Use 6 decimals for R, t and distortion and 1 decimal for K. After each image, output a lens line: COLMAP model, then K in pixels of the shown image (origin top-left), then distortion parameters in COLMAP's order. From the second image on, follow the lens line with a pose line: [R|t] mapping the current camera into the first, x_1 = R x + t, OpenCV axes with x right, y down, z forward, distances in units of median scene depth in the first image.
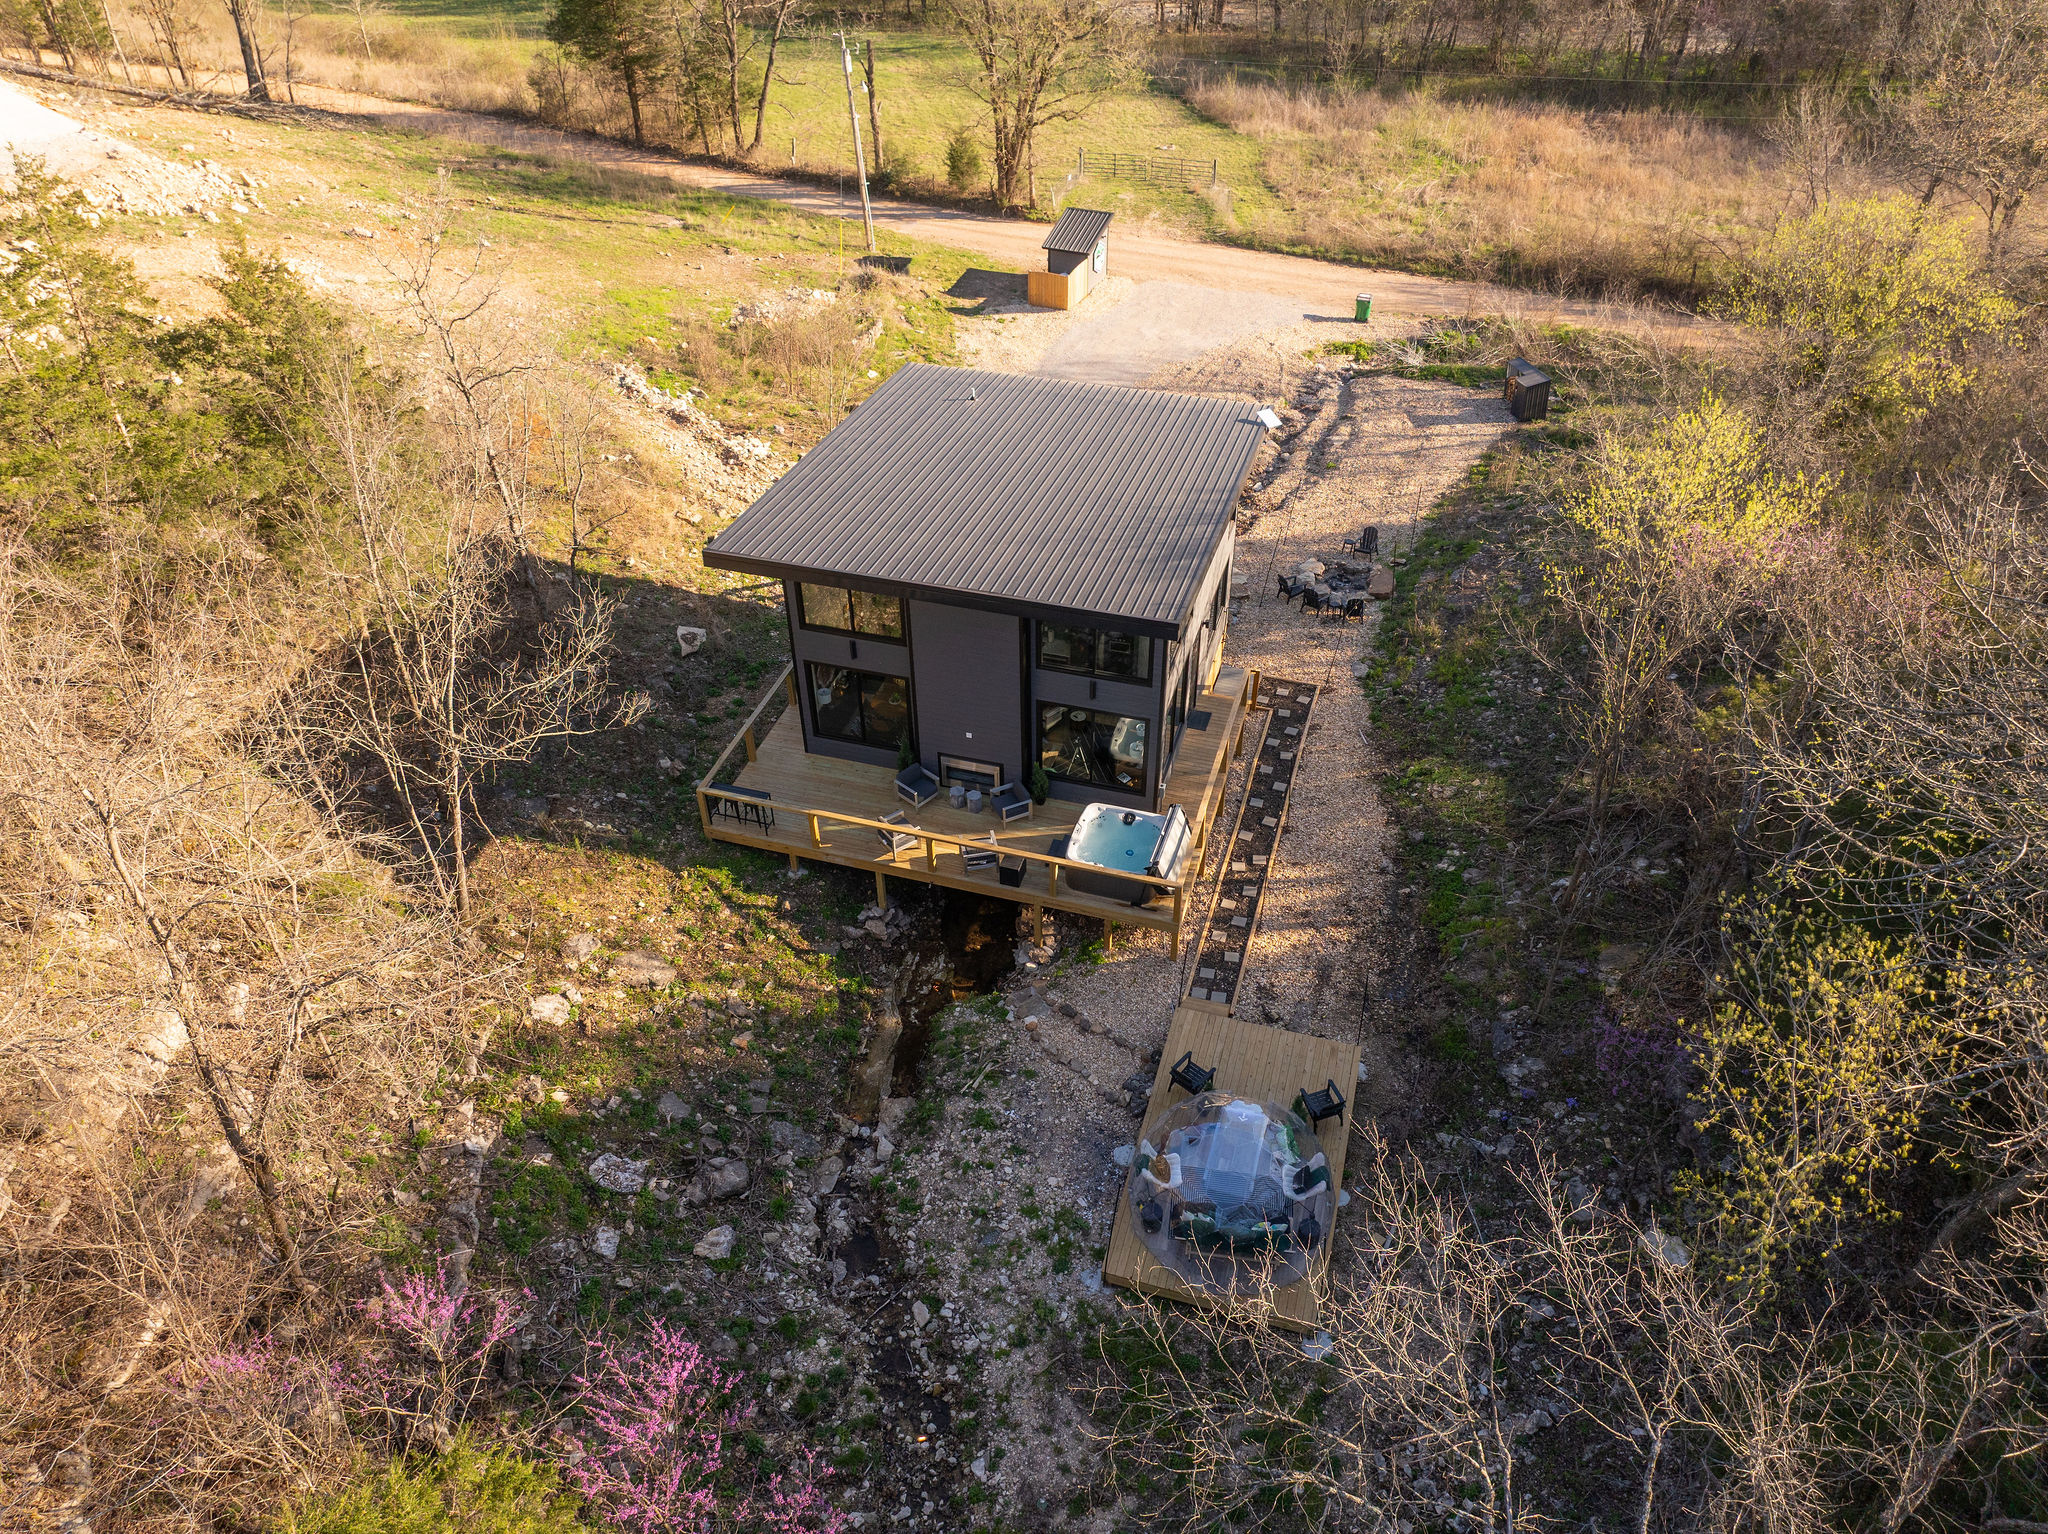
lens RADIAL K [[1419.1, 0, 1019.7], [0, 1419.1, 791.8], [0, 0, 1]] dist [-0.004590, 0.000259]
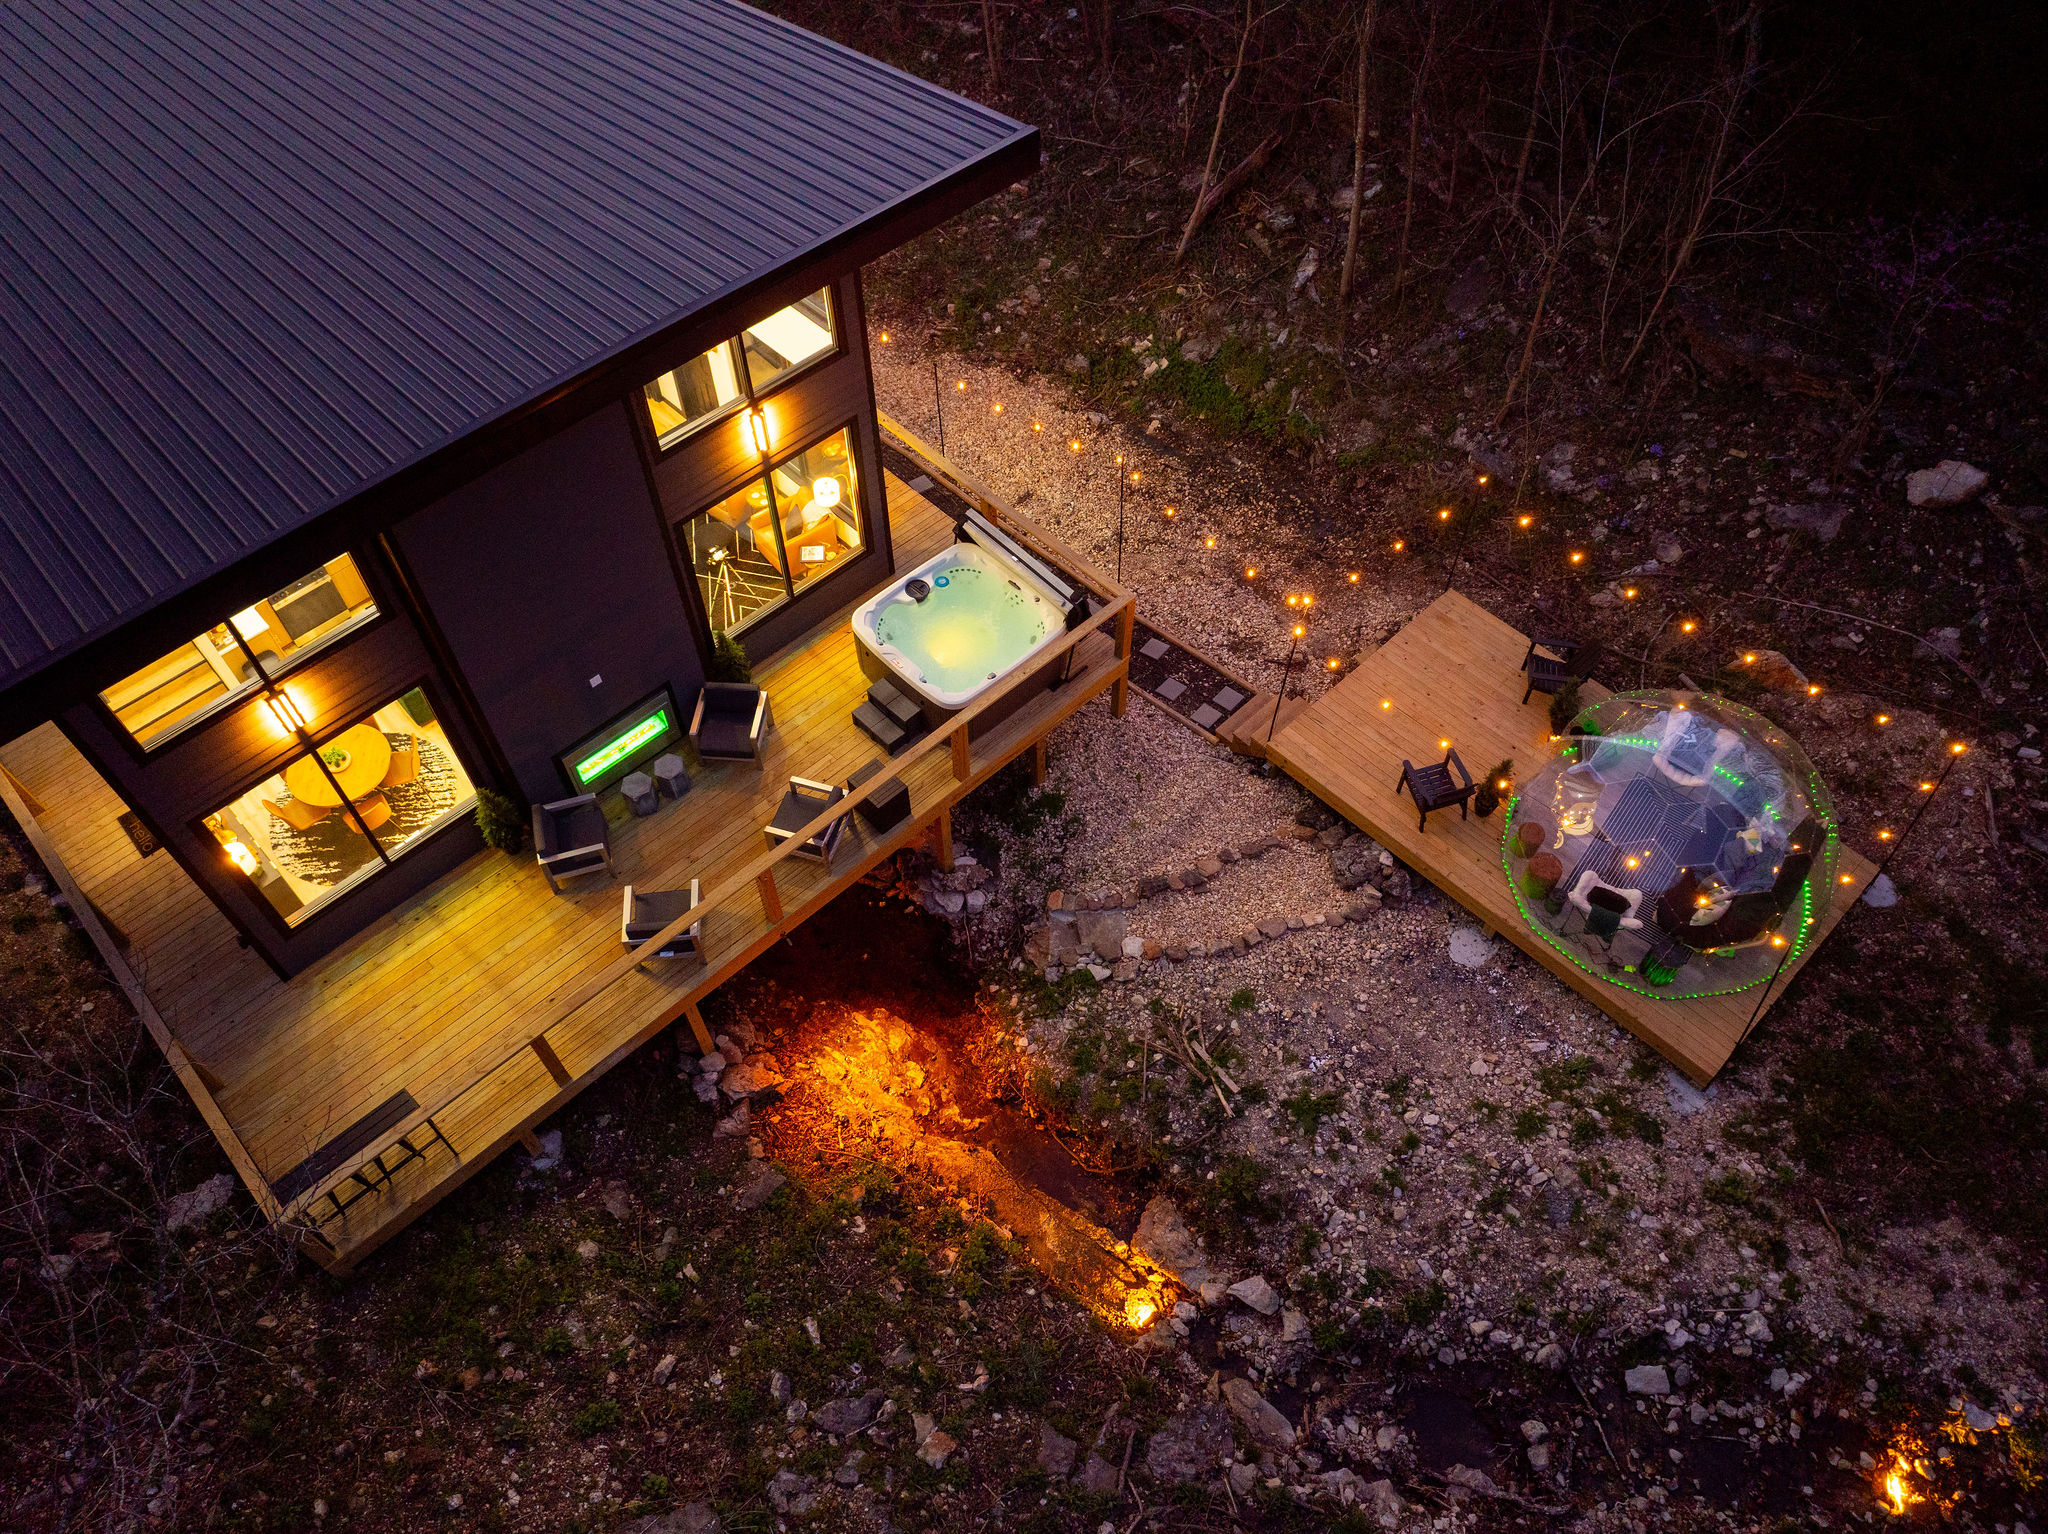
lens RADIAL K [[1444.1, 0, 1024.0], [0, 1444.1, 767.0], [0, 0, 1]] dist [-0.035071, 0.003500]
pose [[0.491428, -0.698160, 0.520645, -0.252845], [0.567224, 0.710210, 0.416963, -0.148323], [-0.660874, 0.090415, 0.745030, 0.569463]]
